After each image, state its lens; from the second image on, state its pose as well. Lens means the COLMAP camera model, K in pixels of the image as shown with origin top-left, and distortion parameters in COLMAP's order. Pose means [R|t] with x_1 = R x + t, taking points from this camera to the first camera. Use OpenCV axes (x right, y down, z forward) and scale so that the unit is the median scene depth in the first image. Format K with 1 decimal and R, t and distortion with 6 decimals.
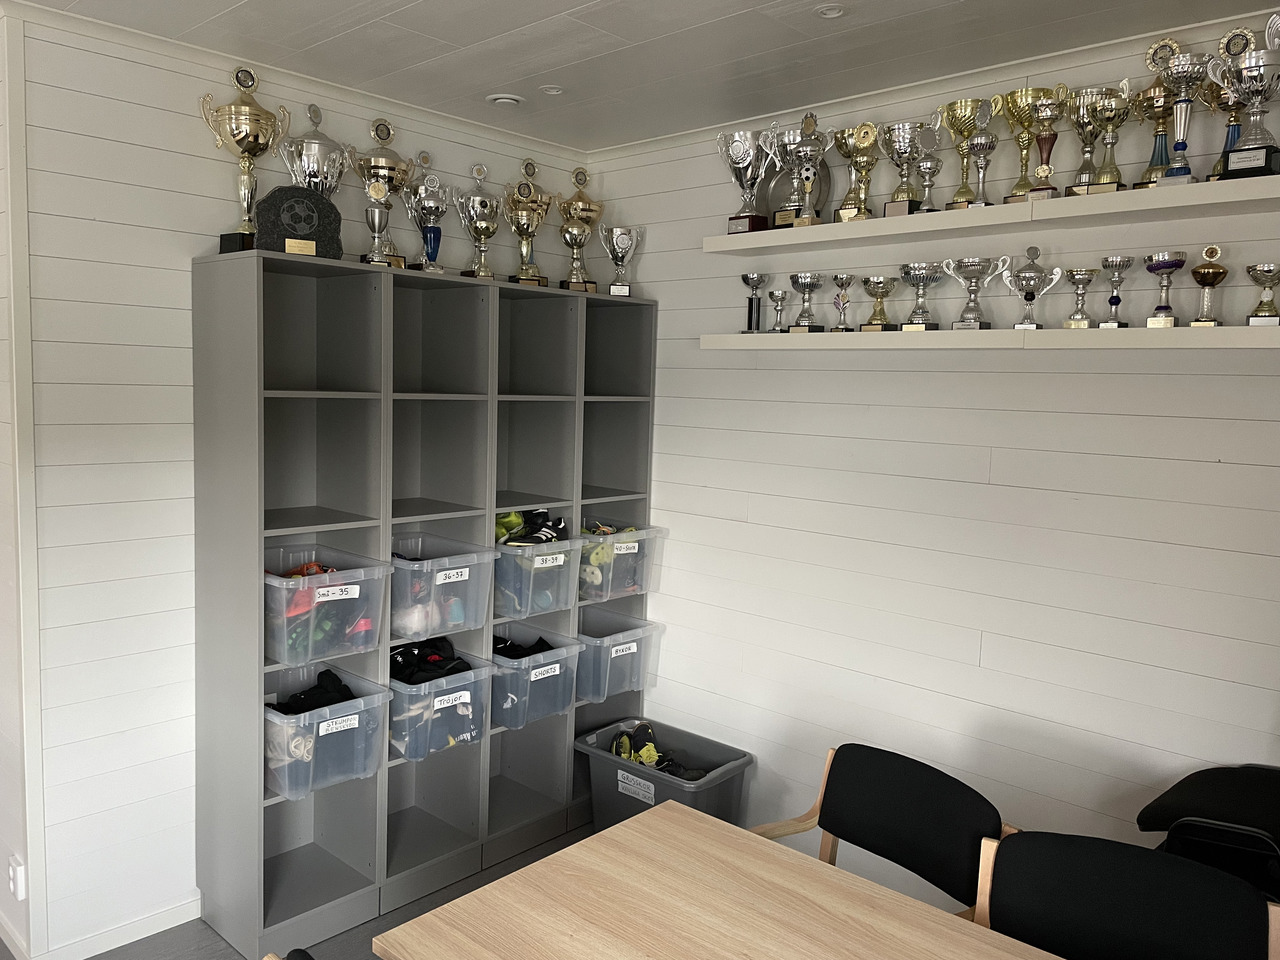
lens RADIAL K [[964.9, 0, 640.4], [0, 964.9, 476.3], [0, 0, 1]] dist [0.090832, -0.114345]
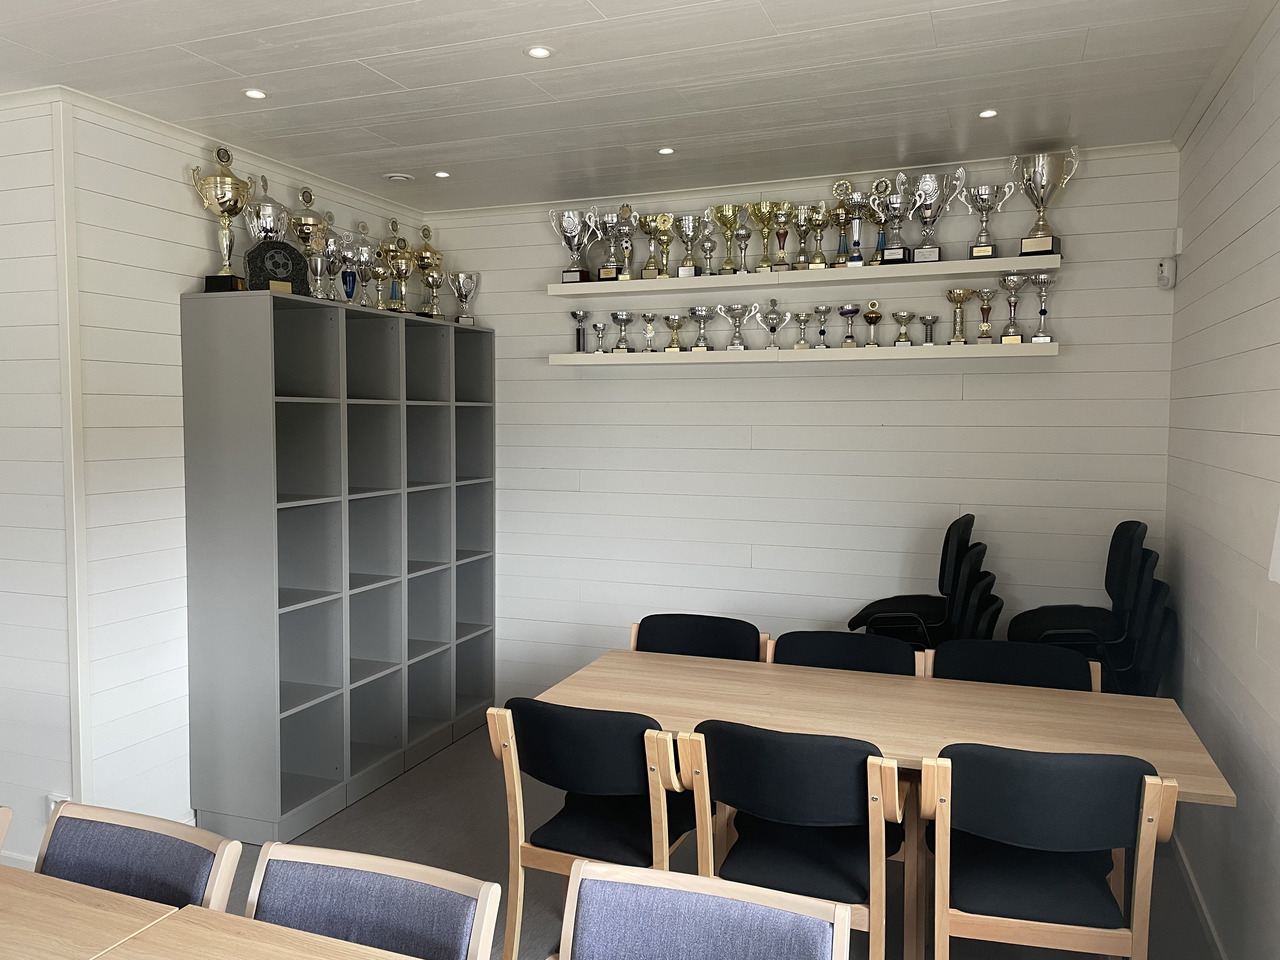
lens RADIAL K [[964.9, 0, 635.8], [0, 964.9, 481.9], [0, 0, 1]] dist [0.090832, -0.114345]
pose [[0.927018, -0.053088, 0.371240, -0.396288], [0.061458, 0.998052, -0.010741, 0.066110], [-0.369947, 0.032773, 0.928475, -0.368865]]
